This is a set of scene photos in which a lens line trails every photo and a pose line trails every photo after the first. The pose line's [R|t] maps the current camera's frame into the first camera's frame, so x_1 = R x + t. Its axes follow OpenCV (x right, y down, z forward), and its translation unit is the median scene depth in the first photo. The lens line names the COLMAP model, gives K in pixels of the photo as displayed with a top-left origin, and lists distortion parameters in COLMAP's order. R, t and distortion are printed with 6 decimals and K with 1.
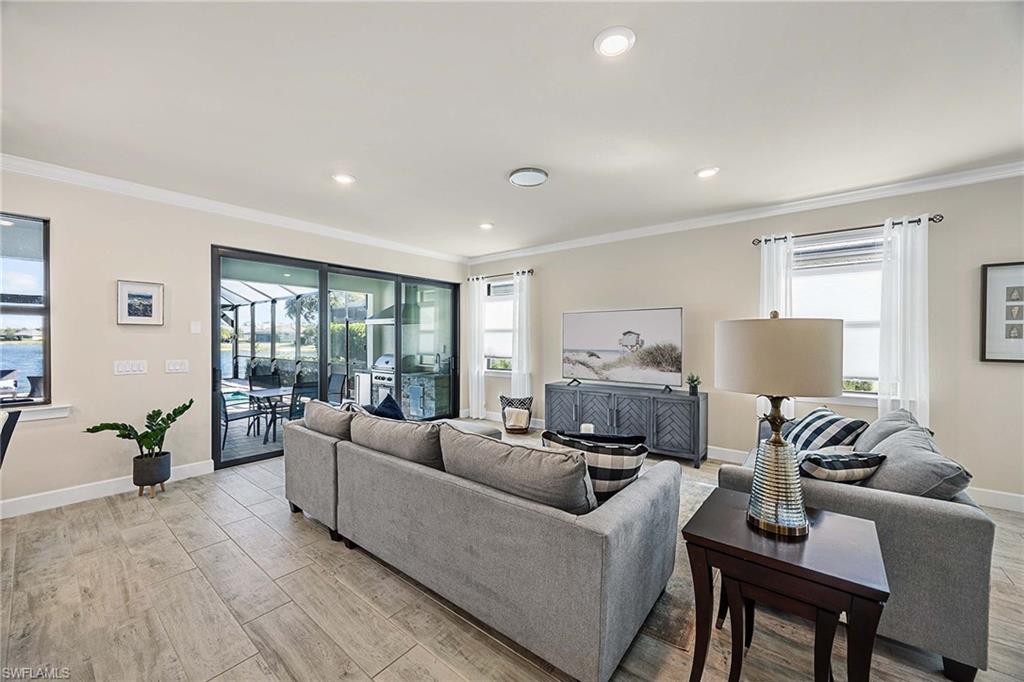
lens RADIAL K [[388.0, 0, 510.3], [0, 388.0, 340.0], [0, 0, 1]] dist [-0.003028, -0.000395]
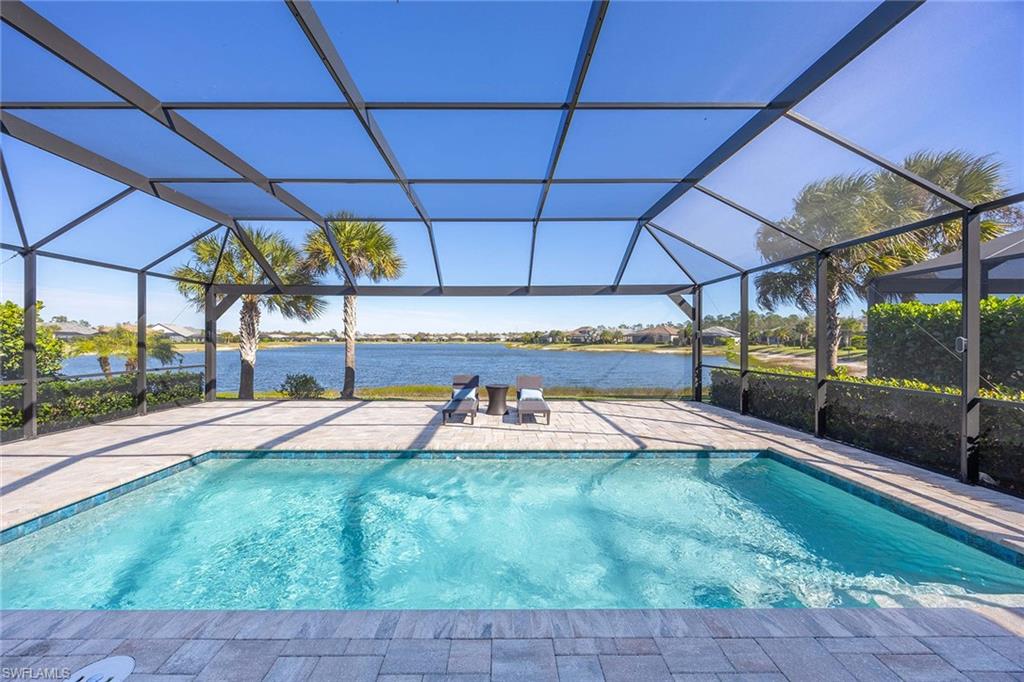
lens RADIAL K [[391.9, 0, 502.8], [0, 391.9, 340.8], [0, 0, 1]] dist [-0.001244, -0.000152]
pose [[0.632486, 0.003697, -0.774563, -1.823173], [-0.006638, 0.999978, -0.000647, 0.016991], [0.774544, 0.005550, 0.632496, 1.541365]]
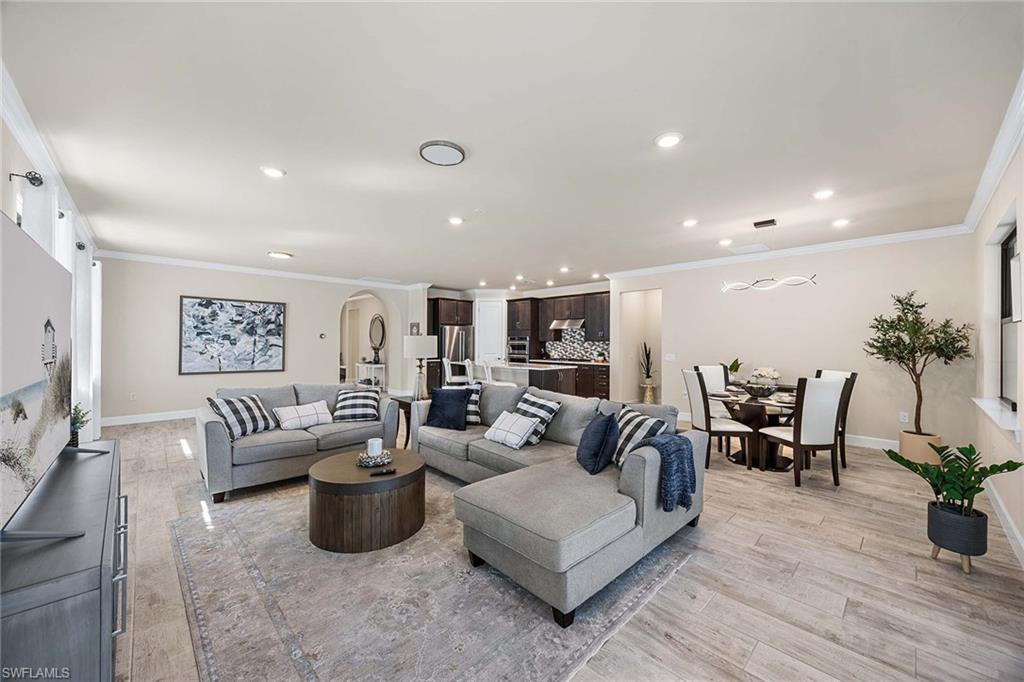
lens RADIAL K [[388.0, 0, 510.3], [0, 388.0, 340.0], [0, 0, 1]] dist [-0.003028, -0.000395]
pose [[-0.990839, 0.001332, 0.135038, -0.216586], [0.001142, 0.999998, -0.001486, -0.007187], [-0.135040, -0.001319, -0.990839, 1.770135]]
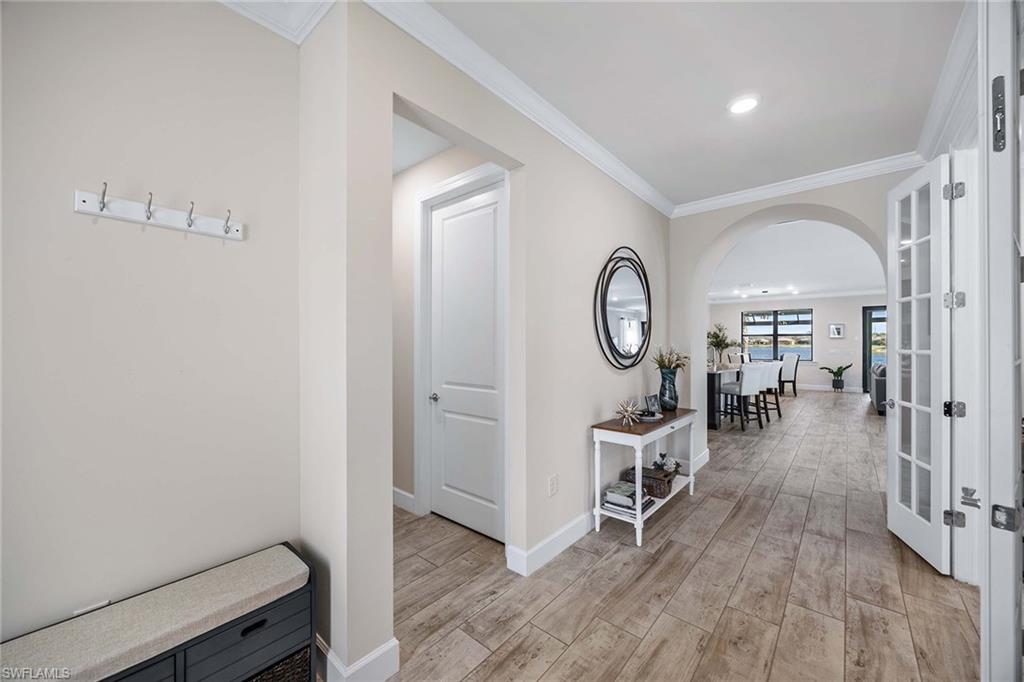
lens RADIAL K [[386.5, 0, 512.0], [0, 386.5, 341.0], [0, 0, 1]] dist [0.000382, 0.000068]
pose [[-0.035634, -0.004197, -0.999356, 2.238994], [-0.004055, 0.999984, -0.004055, 0.008926], [0.999357, 0.003908, -0.035651, -1.489550]]
